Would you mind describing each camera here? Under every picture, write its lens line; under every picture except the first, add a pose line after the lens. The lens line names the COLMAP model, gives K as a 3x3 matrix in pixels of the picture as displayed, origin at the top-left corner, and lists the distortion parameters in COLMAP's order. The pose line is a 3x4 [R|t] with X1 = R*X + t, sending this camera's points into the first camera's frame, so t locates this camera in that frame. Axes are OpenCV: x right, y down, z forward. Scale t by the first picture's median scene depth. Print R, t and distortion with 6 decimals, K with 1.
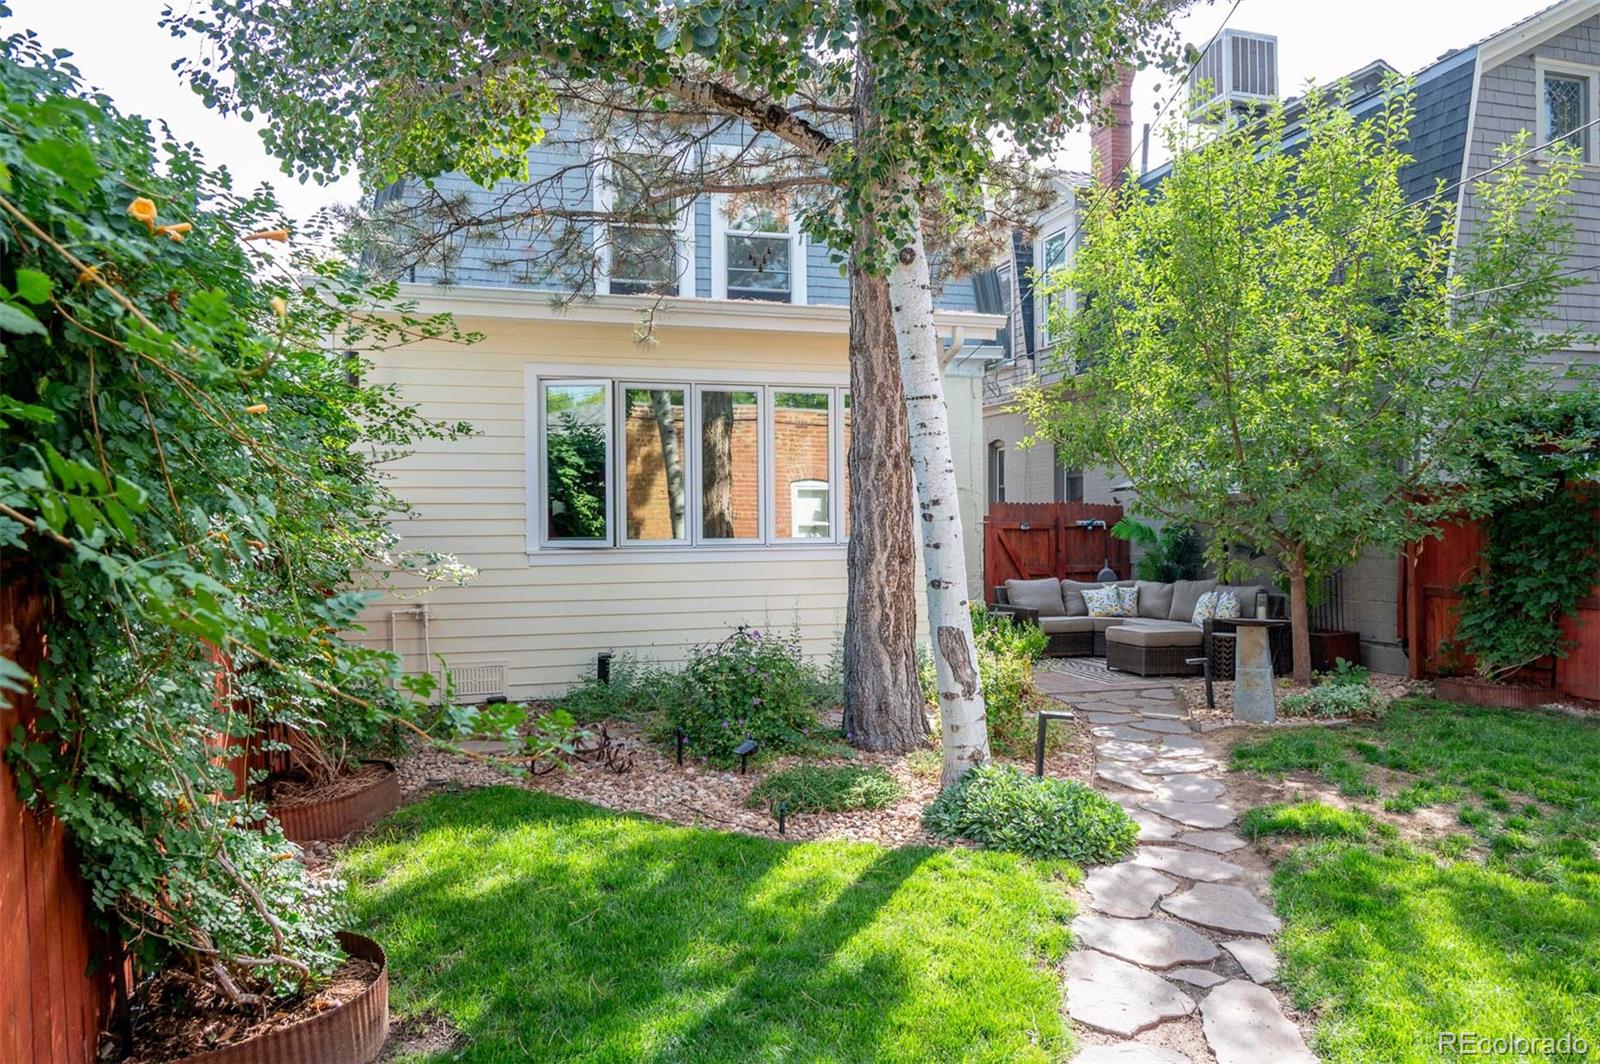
lens RADIAL K [[1235.3, 0, 800.0], [0, 1235.3, 532.0], [0, 0, 1]] dist [-0.001906, 0.000103]
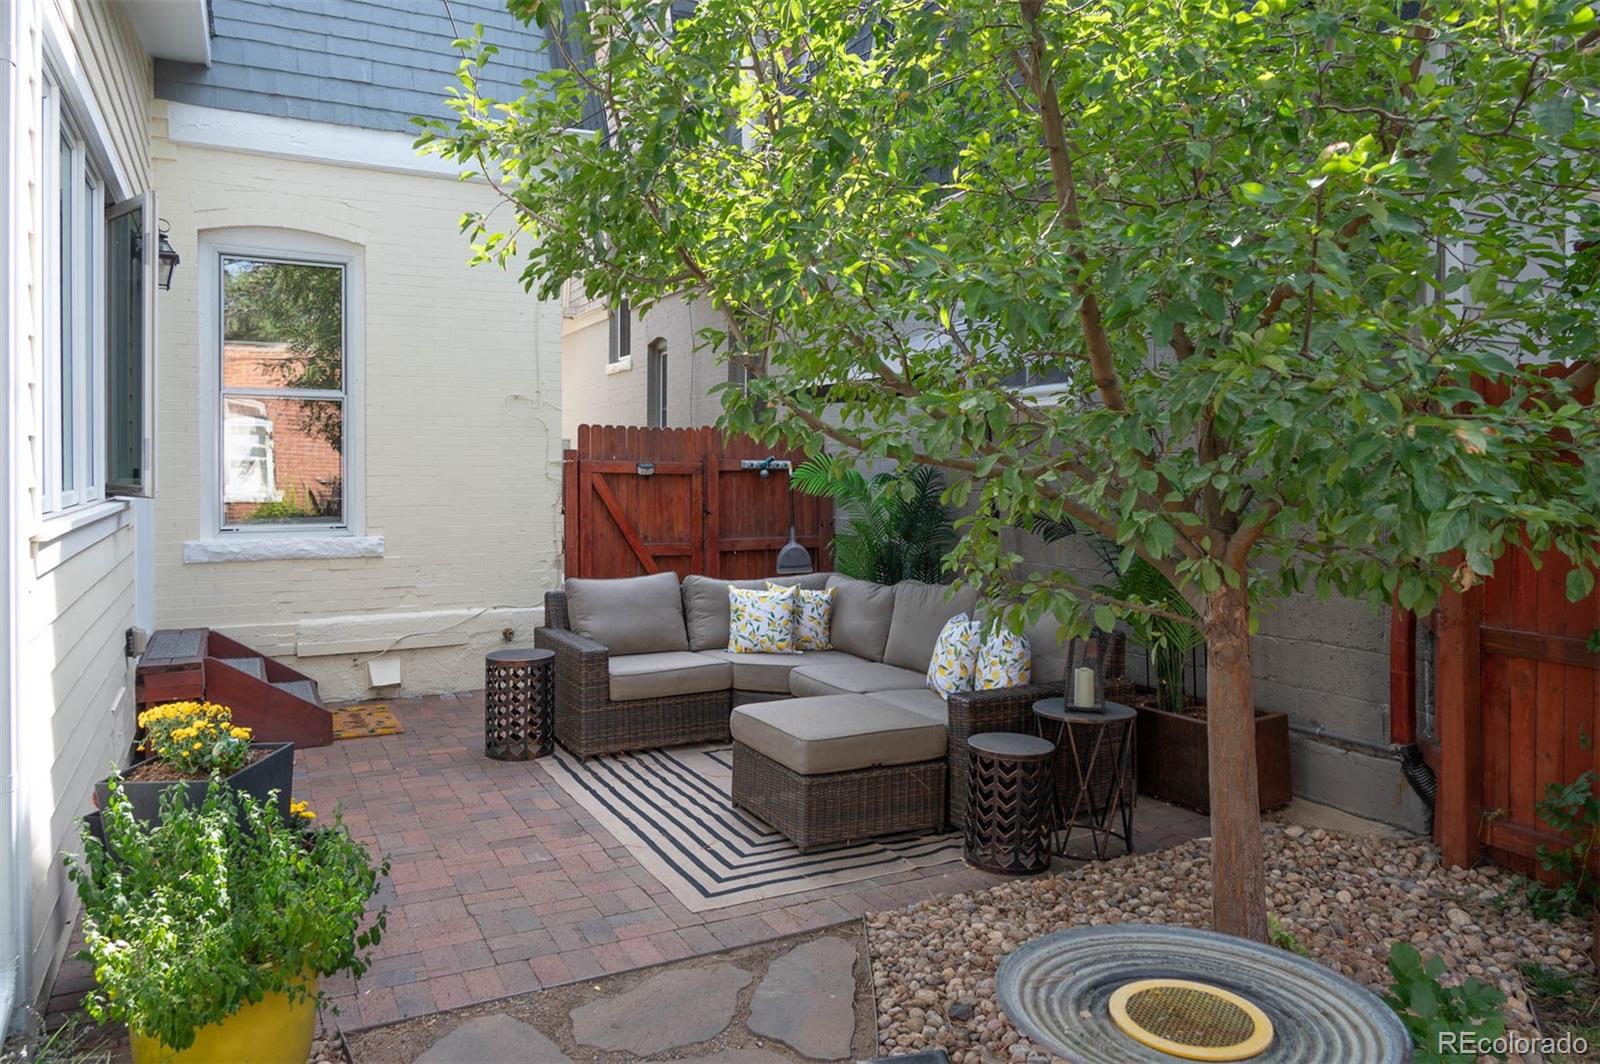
lens RADIAL K [[1089.9, 0, 800.0], [0, 1089.9, 532.0], [0, 0, 1]] dist [-0.000454, -0.000408]
pose [[0.987164, -0.000964, 0.159704, 0.189191], [-0.007758, 0.998512, 0.053981, -0.003706], [-0.159518, -0.054527, 0.985688, 0.561627]]
